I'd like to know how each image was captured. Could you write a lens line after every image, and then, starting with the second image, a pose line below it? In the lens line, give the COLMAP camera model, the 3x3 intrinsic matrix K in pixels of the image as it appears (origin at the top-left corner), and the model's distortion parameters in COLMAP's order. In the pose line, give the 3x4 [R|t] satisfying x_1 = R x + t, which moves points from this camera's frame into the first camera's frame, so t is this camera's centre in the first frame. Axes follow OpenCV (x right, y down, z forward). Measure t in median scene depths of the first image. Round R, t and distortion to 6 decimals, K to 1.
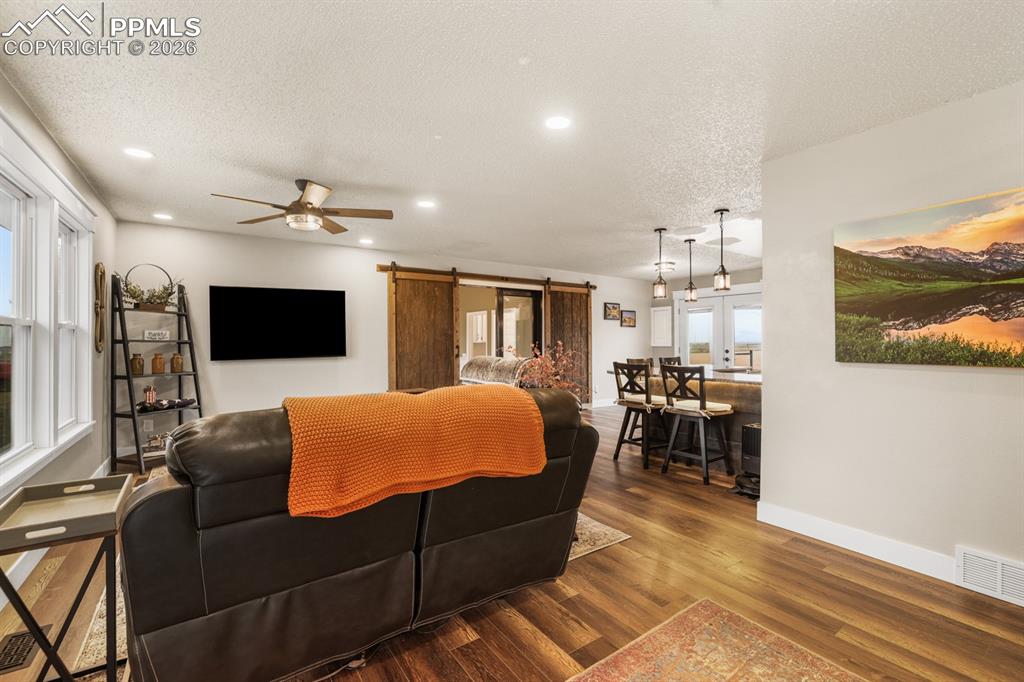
lens RADIAL K [[449.0, 0, 512.5], [0, 449.0, 340.1], [0, 0, 1]] dist [-0.000219, 0.000023]
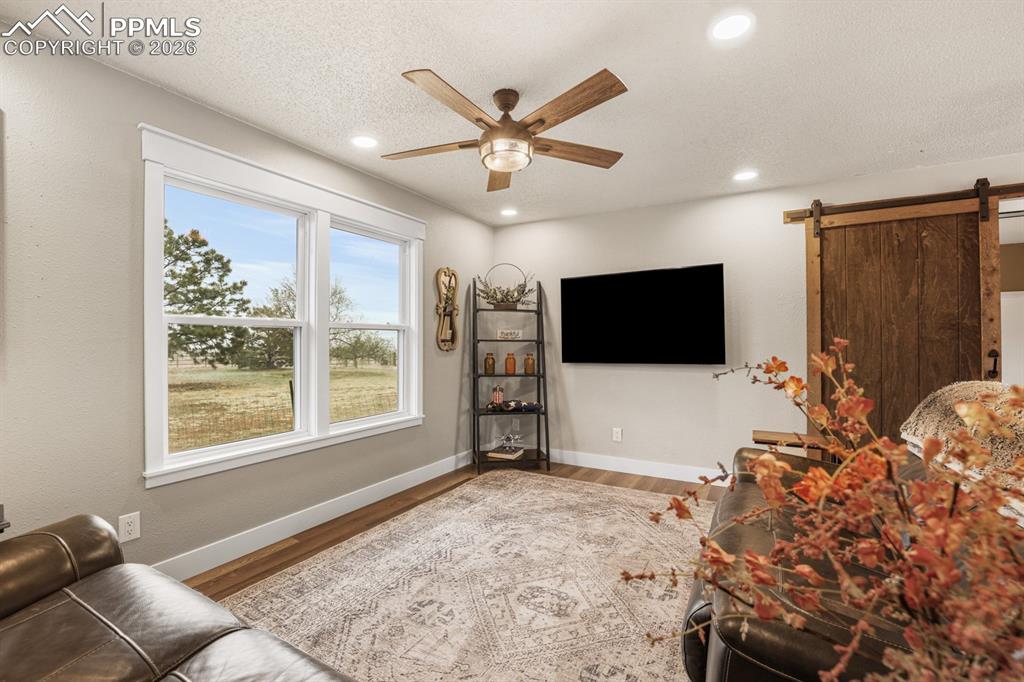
lens RADIAL K [[449.0, 0, 515.4], [0, 449.0, 339.7], [0, 0, 1]] dist [-0.000219, 0.000023]
pose [[0.451527, -0.001430, -0.892256, 0.071356], [0.002297, 0.999997, -0.000440, 0.000176], [0.892255, -0.001850, 0.451529, 0.435285]]
